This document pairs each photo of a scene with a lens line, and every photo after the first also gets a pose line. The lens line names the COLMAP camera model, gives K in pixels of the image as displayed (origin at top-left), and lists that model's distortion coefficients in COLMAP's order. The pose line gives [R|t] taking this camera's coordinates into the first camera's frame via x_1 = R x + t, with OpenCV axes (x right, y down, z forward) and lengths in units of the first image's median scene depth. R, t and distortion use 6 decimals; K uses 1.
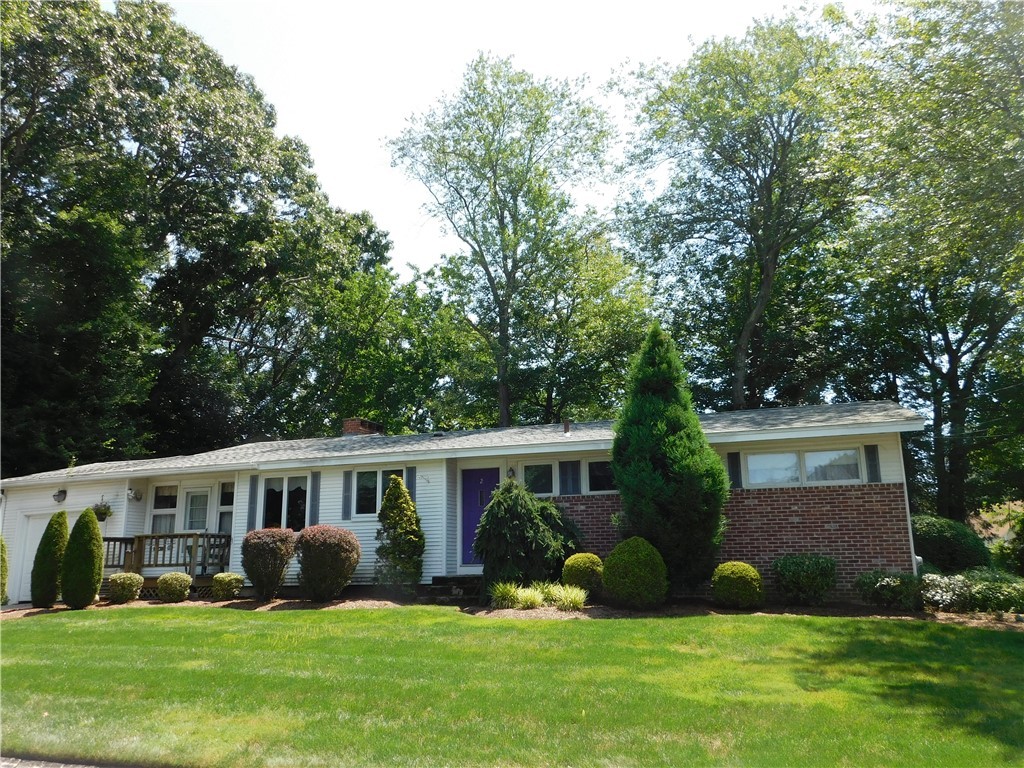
lens RADIAL K [[818.7, 0, 512.0], [0, 818.7, 384.0], [0, 0, 1]] dist [0.025007, -0.005494]
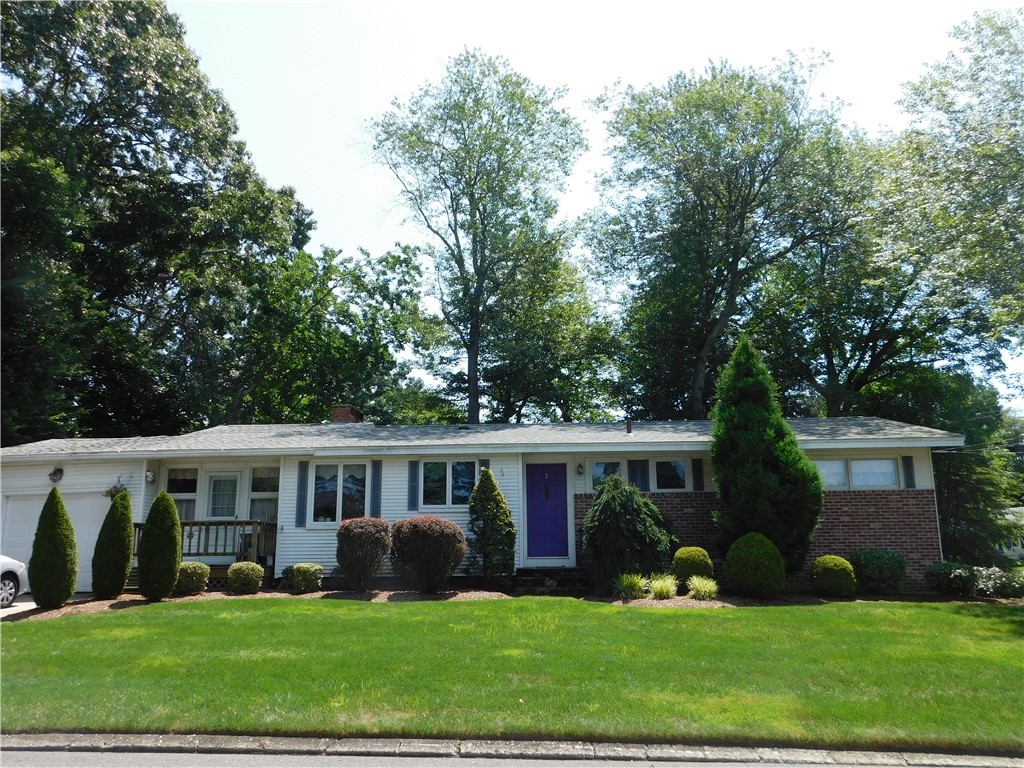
lens RADIAL K [[819.1, 0, 512.0], [0, 819.1, 384.0], [0, 0, 1]] dist [-0.001213, 0.004468]
pose [[0.963611, 0.062565, 0.259885, -0.352309], [-0.064012, 0.997945, -0.002901, 0.009629], [-0.259532, -0.013840, 0.965635, 0.022988]]
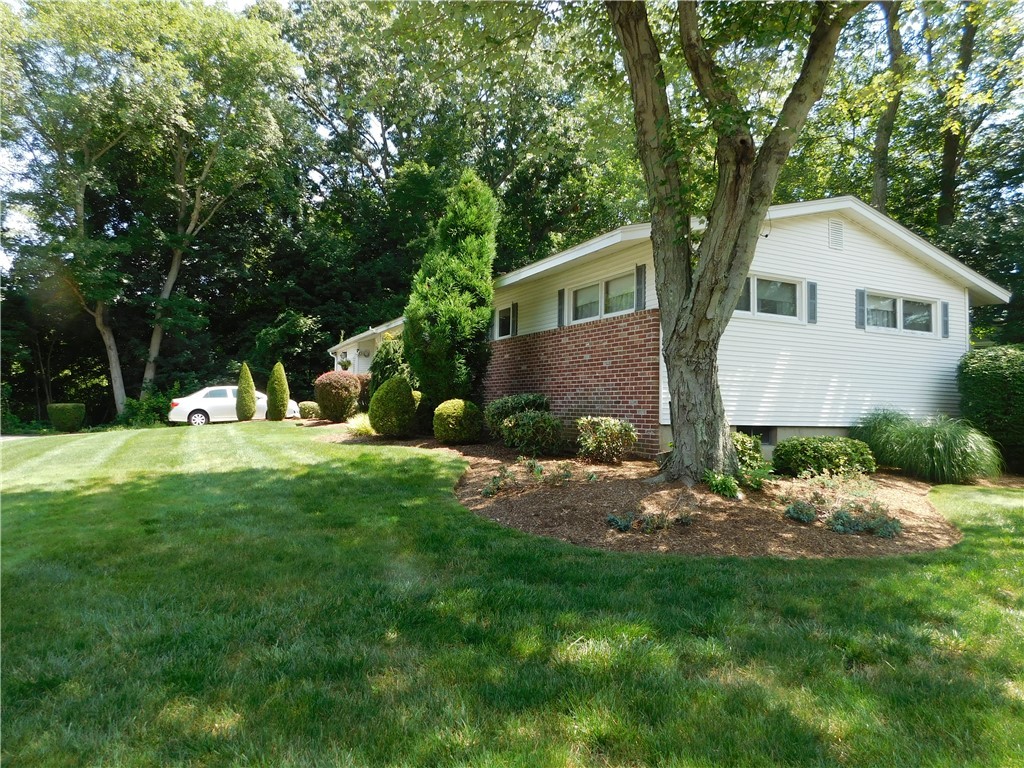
lens RADIAL K [[673.7, 0, 512.0], [0, 673.7, 384.0], [0, 0, 1]] dist [-0.071890, 0.053061]
pose [[0.697165, 0.000488, -0.716911, 0.711426], [0.130117, 0.983305, 0.127202, 0.076304], [0.705004, -0.181963, 0.685462, 0.365009]]
